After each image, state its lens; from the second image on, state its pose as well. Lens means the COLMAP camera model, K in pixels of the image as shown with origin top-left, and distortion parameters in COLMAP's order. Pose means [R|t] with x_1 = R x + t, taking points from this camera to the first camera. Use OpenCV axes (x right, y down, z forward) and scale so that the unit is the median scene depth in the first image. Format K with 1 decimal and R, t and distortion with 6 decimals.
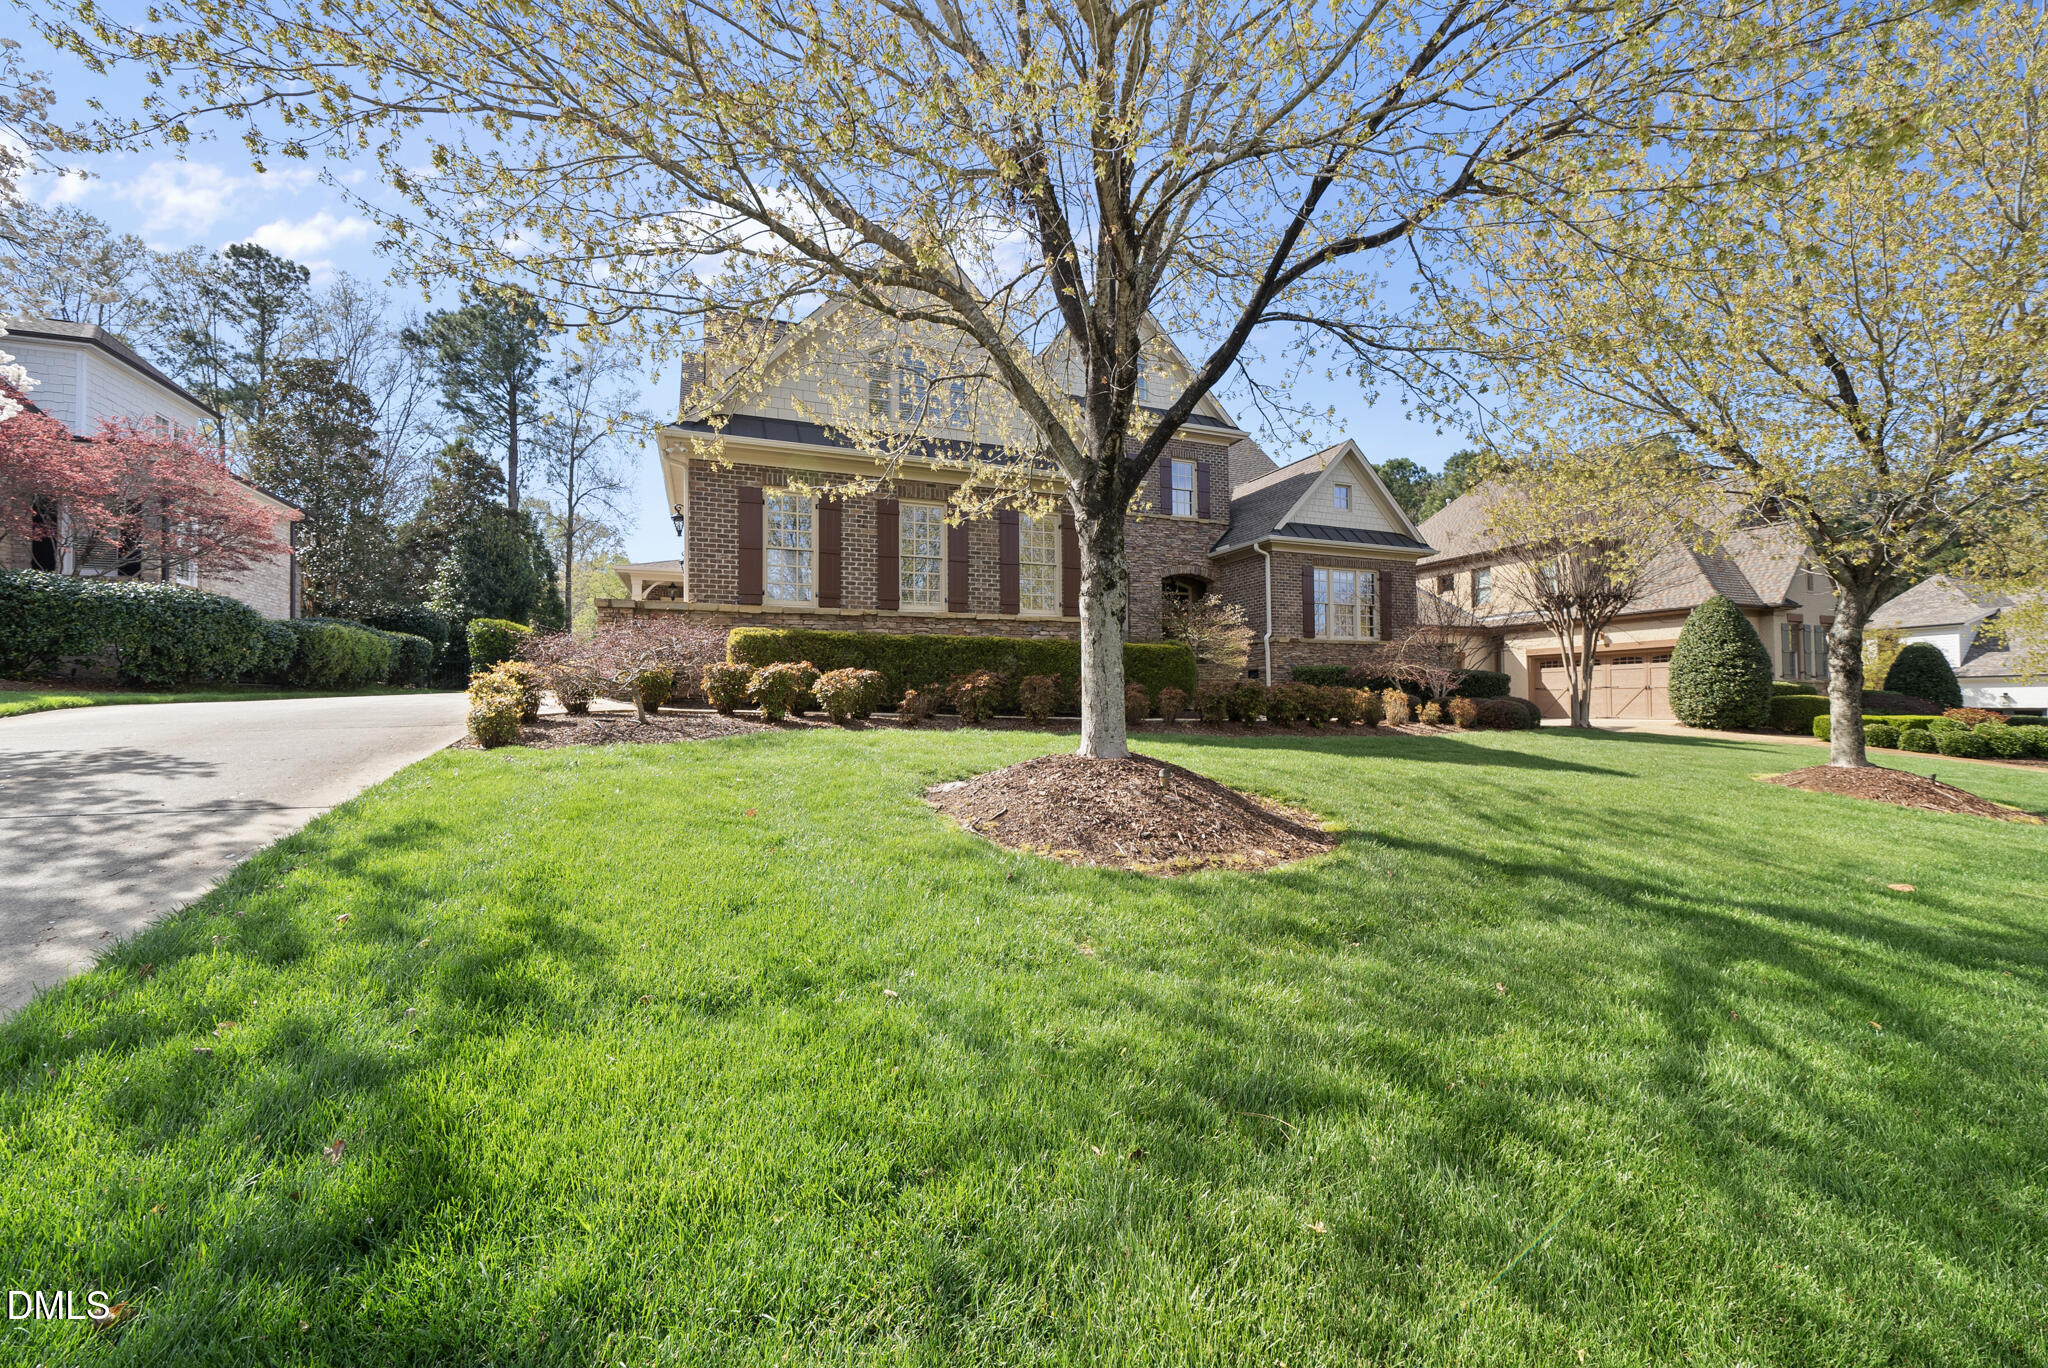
lens RADIAL K [[776.3, 0, 1025.5], [0, 776.3, 685.7], [0, 0, 1]] dist [0.001587, 0.000022]
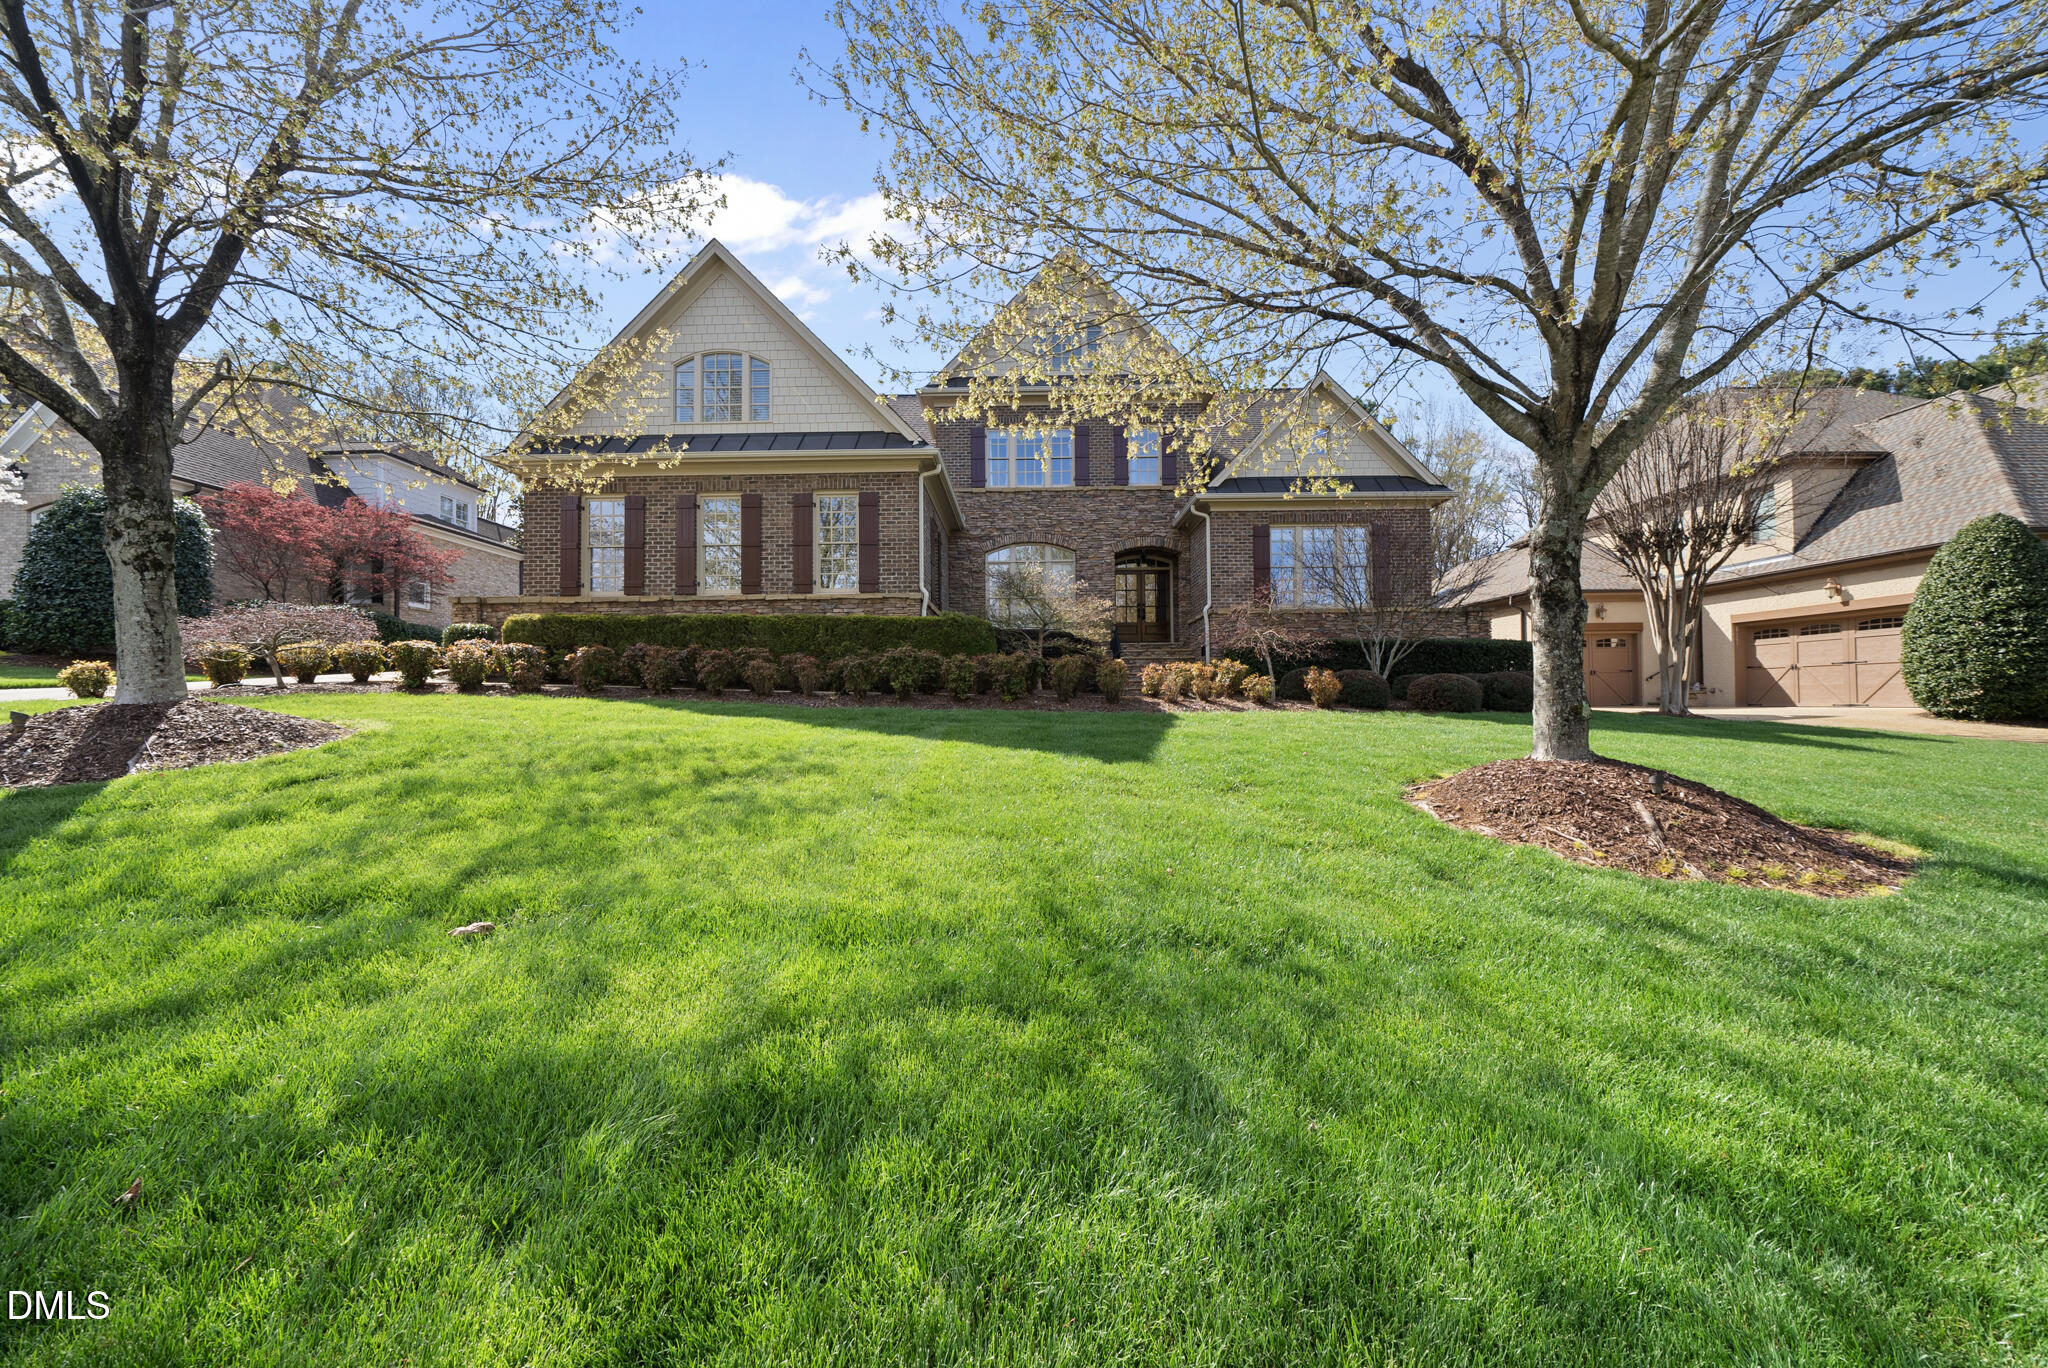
lens RADIAL K [[702.1, 0, 1019.6], [0, 702.1, 686.2], [0, 0, 1]] dist [-0.008259, -0.000175]
pose [[0.918352, -0.004942, -0.395733, 0.434328], [0.007542, 0.999959, 0.005015, 0.021047], [0.395692, -0.007590, 0.918352, 0.173135]]
